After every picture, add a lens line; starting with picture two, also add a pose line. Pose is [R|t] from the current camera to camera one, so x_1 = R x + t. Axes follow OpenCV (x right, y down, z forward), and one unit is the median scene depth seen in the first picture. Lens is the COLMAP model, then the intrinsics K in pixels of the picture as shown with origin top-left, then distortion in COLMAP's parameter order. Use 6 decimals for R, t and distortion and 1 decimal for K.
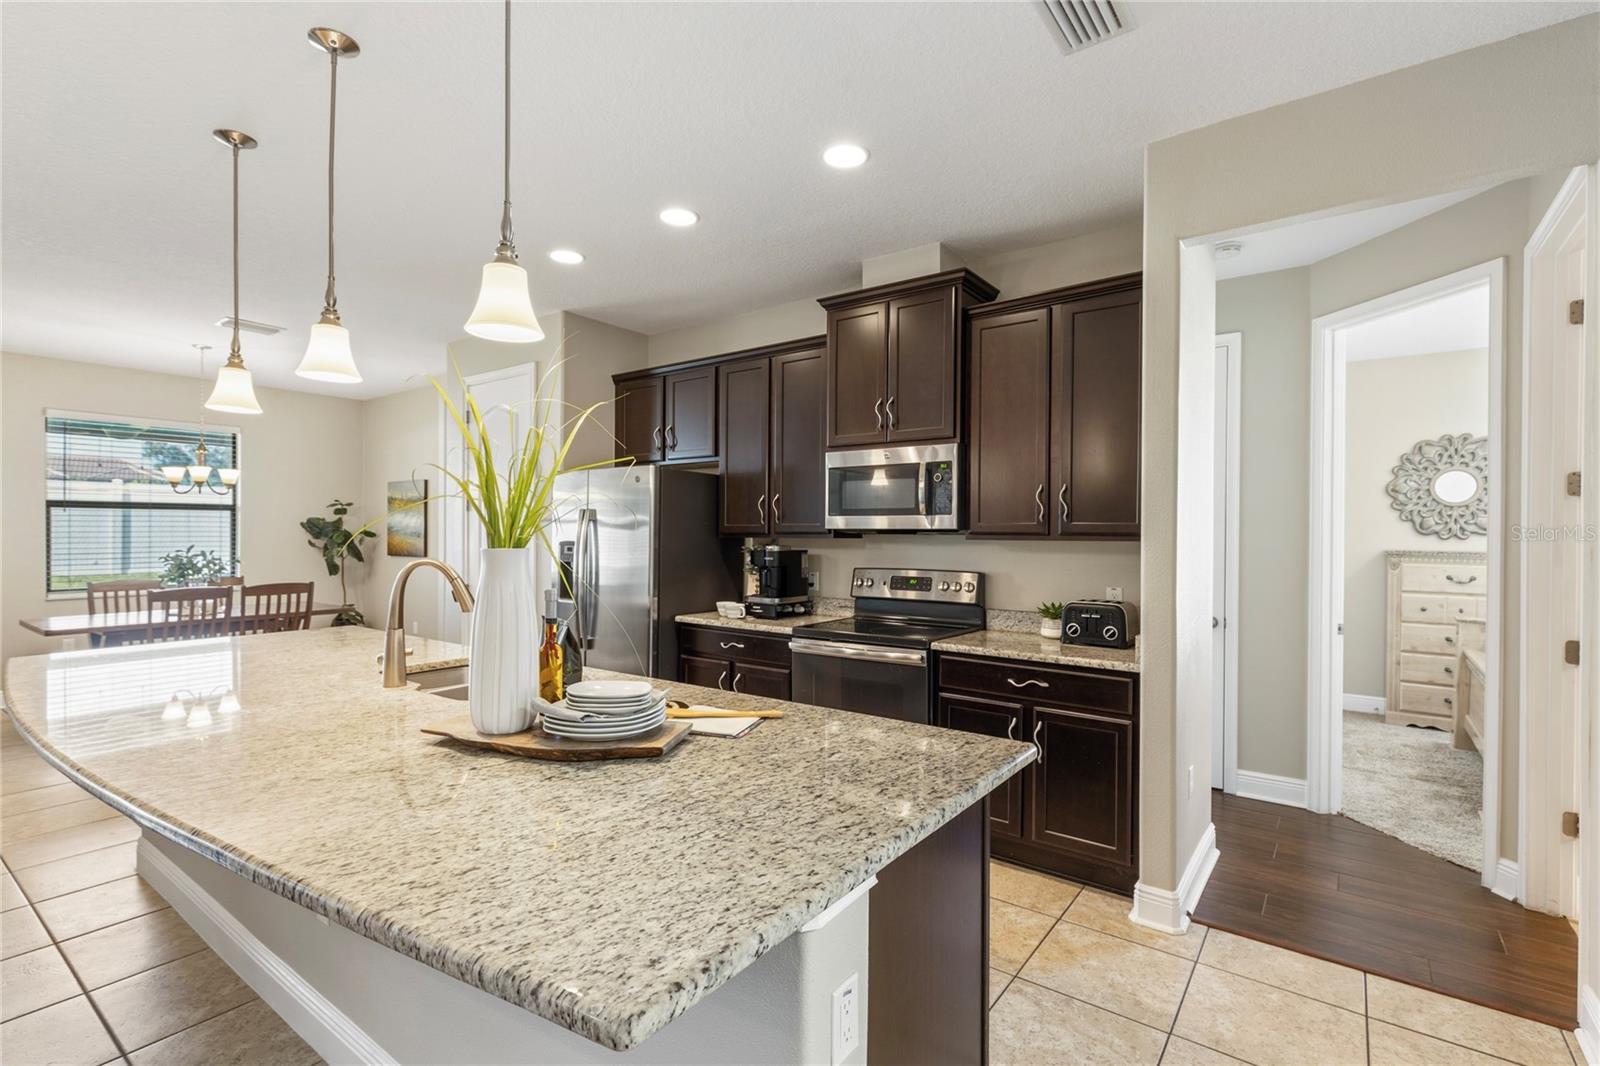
lens RADIAL K [[735.8, 0, 805.7], [0, 735.8, 531.8], [0, 0, 1]] dist [0.014373, -0.003319]
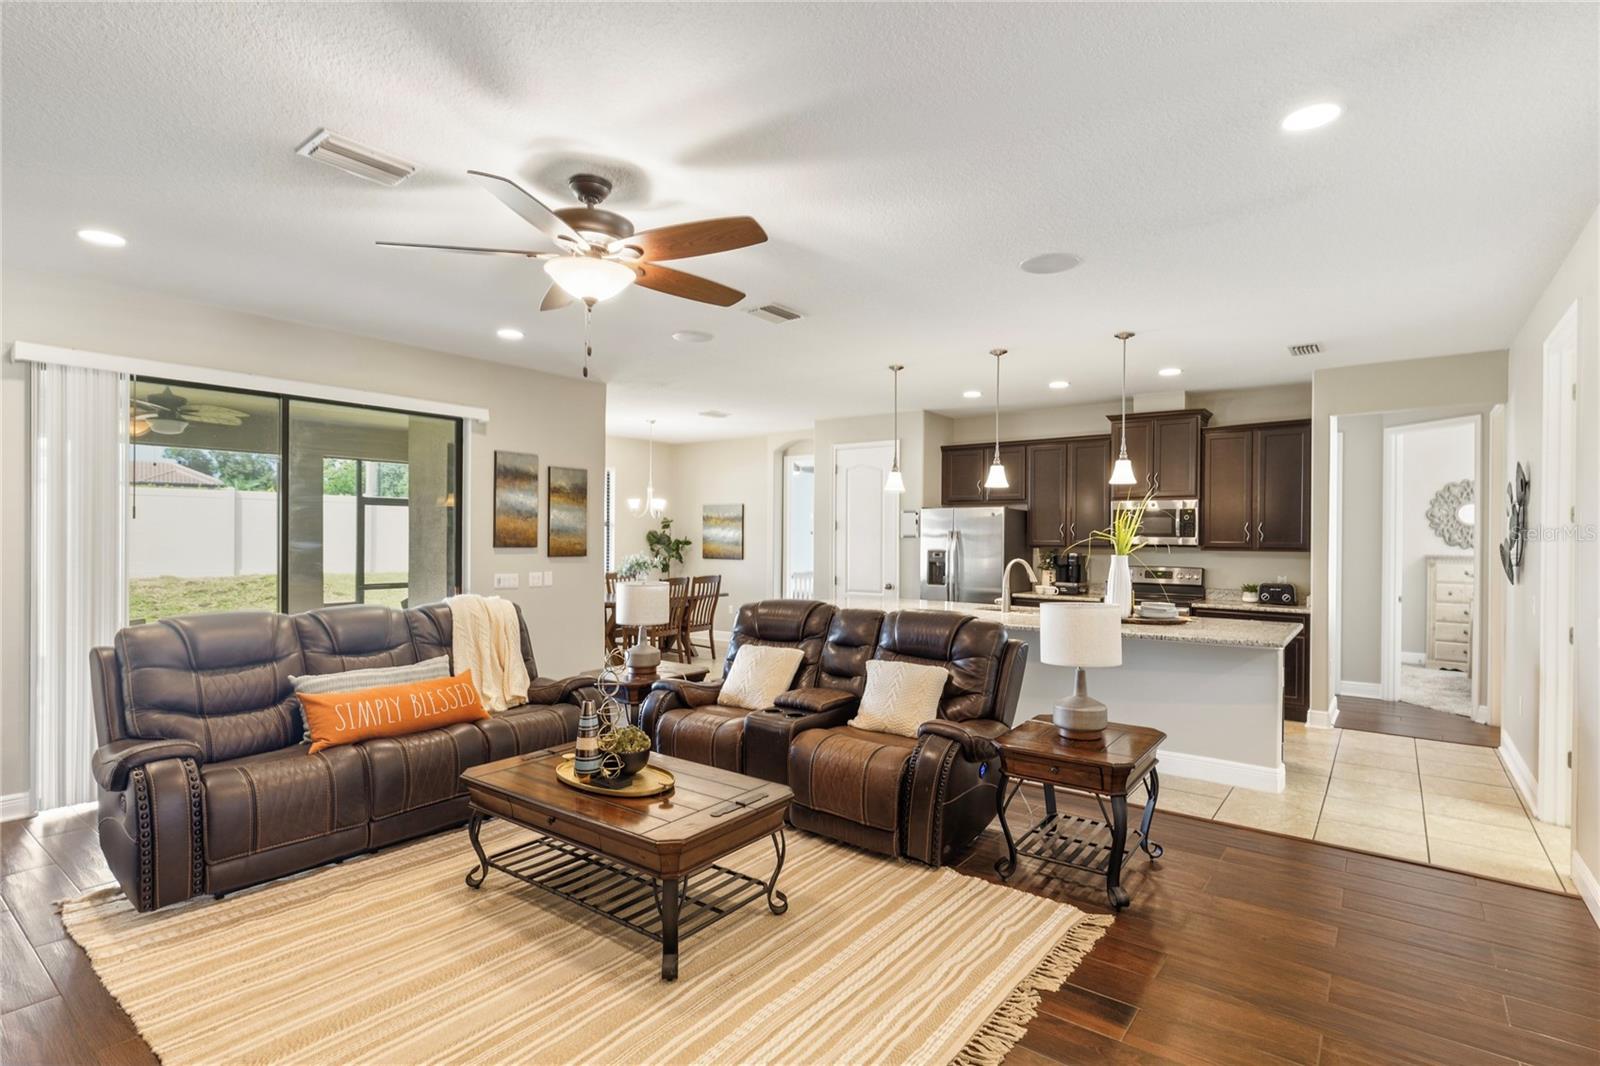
lens RADIAL K [[798.6, 0, 804.4], [0, 798.6, 531.0], [0, 0, 1]] dist [0.003312, -0.000669]
pose [[0.999999, 0.000544, -0.000957, -0.509267], [-0.000547, 0.999995, -0.003215, -0.019903], [0.000955, 0.003216, 0.999994, -0.665756]]
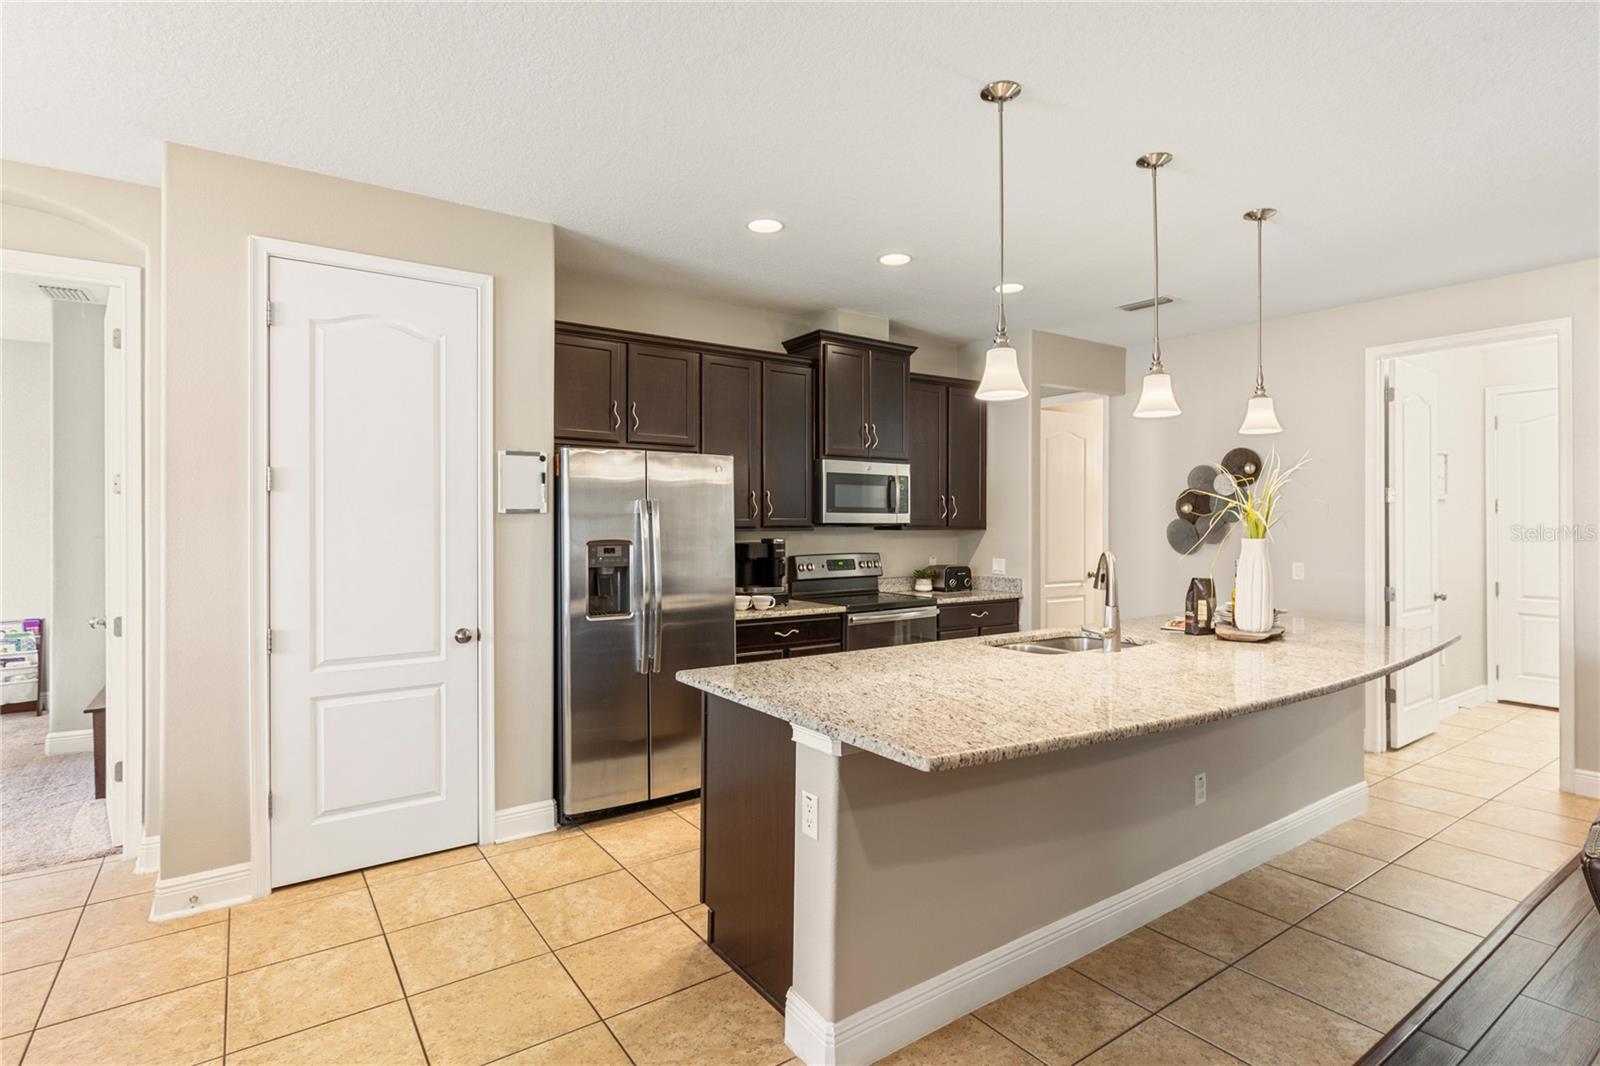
lens RADIAL K [[798.6, 0, 811.5], [0, 798.6, 532.9], [0, 0, 1]] dist [0.003312, -0.000669]
pose [[0.299150, -0.021584, 0.953962, -0.865039], [-0.001327, 0.999734, 0.023036, -0.013008], [-0.954205, -0.008157, 0.299041, 0.450311]]
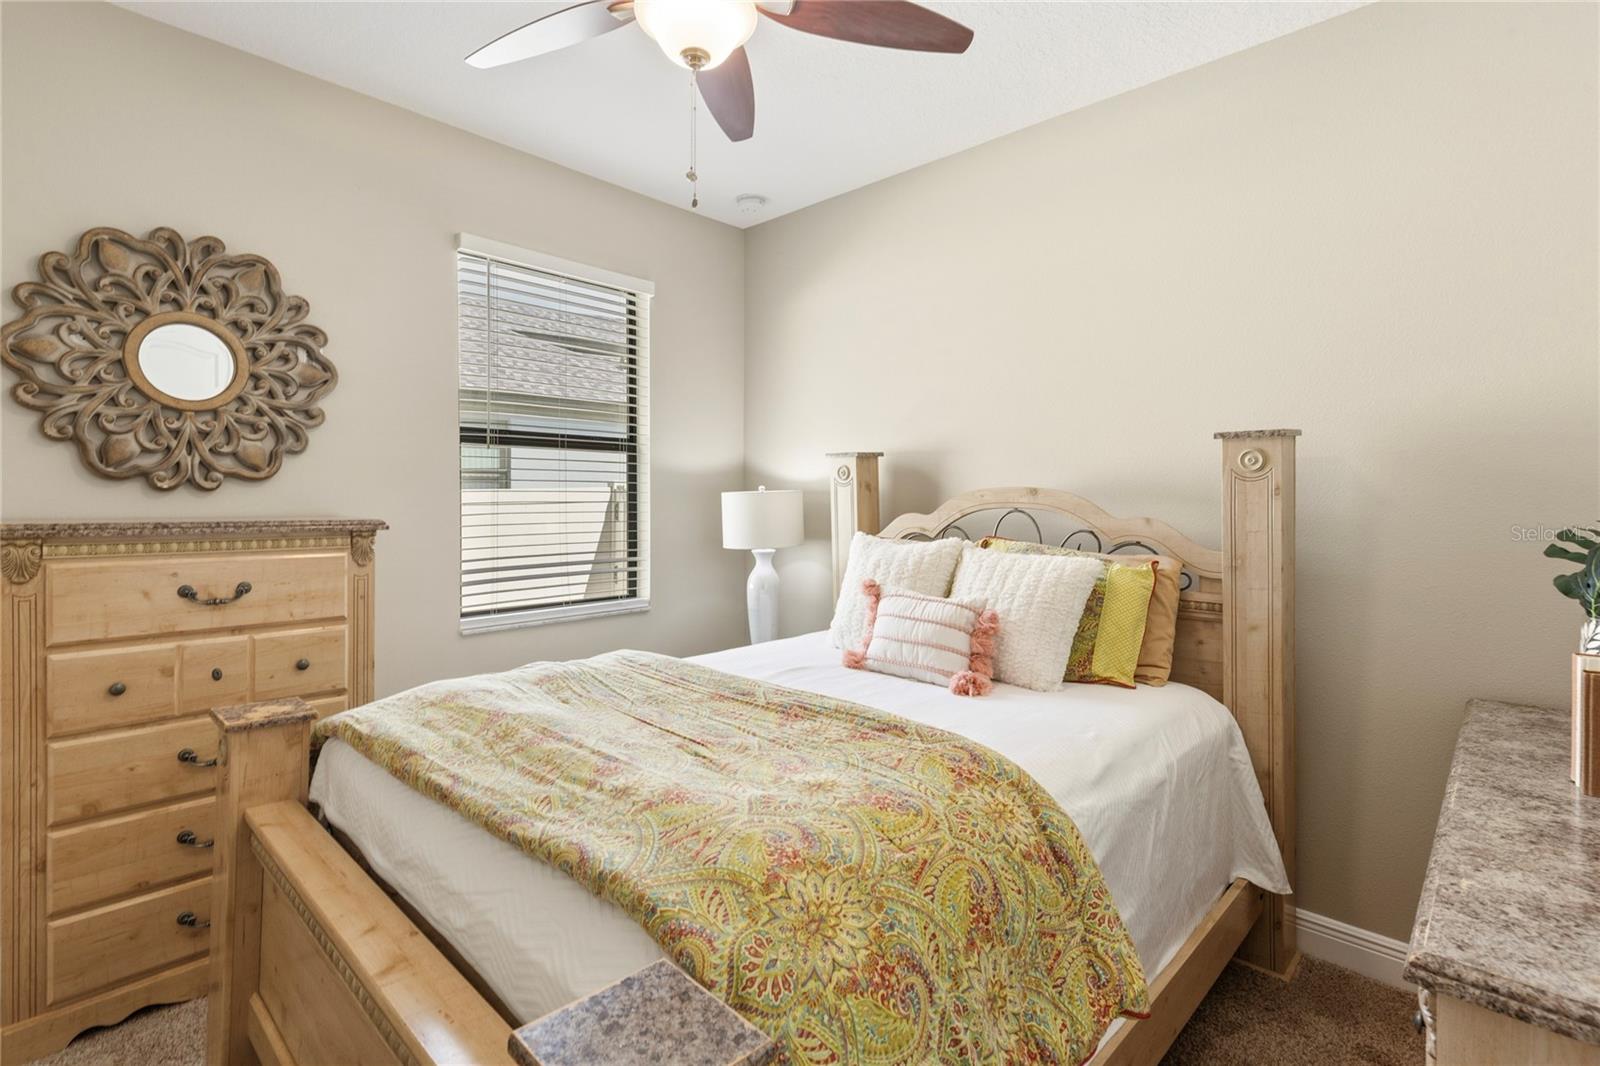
lens RADIAL K [[735.8, 0, 780.4], [0, 735.8, 504.6], [0, 0, 1]] dist [0.014373, -0.003319]
pose [[0.122735, -0.021004, 0.992217, 0.518859], [-0.002179, 0.999768, 0.021434, 0.008637], [-0.992437, -0.004793, 0.122661, 0.639200]]
